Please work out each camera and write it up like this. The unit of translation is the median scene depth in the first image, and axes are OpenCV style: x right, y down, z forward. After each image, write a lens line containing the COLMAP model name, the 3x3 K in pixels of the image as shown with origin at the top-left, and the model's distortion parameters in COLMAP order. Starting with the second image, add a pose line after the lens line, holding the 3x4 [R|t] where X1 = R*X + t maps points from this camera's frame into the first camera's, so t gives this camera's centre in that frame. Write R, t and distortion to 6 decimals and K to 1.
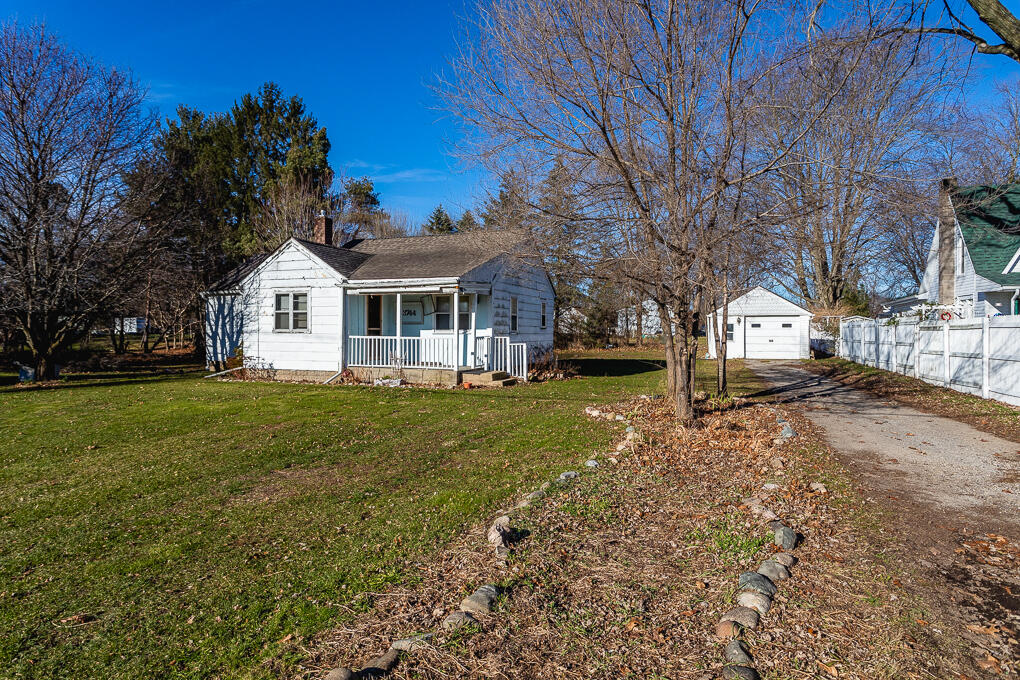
lens RADIAL K [[609.1, 0, 515.6], [0, 609.1, 331.1], [0, 0, 1]] dist [0.005631, 0.000555]
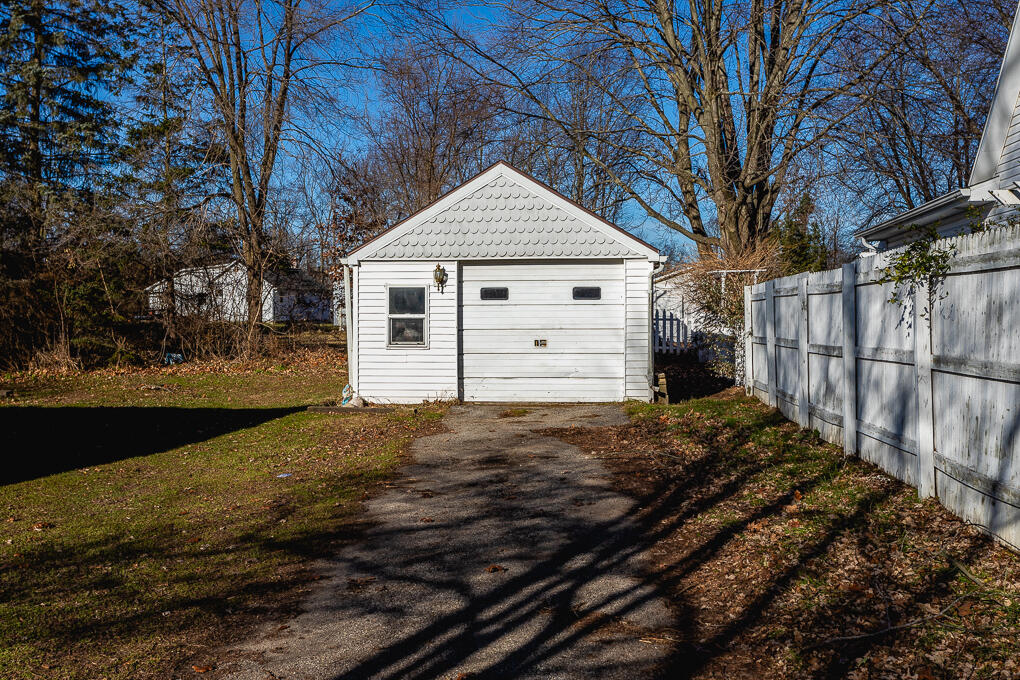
lens RADIAL K [[1171.2, 0, 509.6], [0, 1171.2, 339.6], [0, 0, 1]] dist [0.002039, 0.000000]
pose [[0.966321, -0.011196, 0.257095, 0.153072], [0.006255, 0.999780, 0.020029, 0.001439], [-0.257262, -0.017747, 0.966179, 0.263358]]
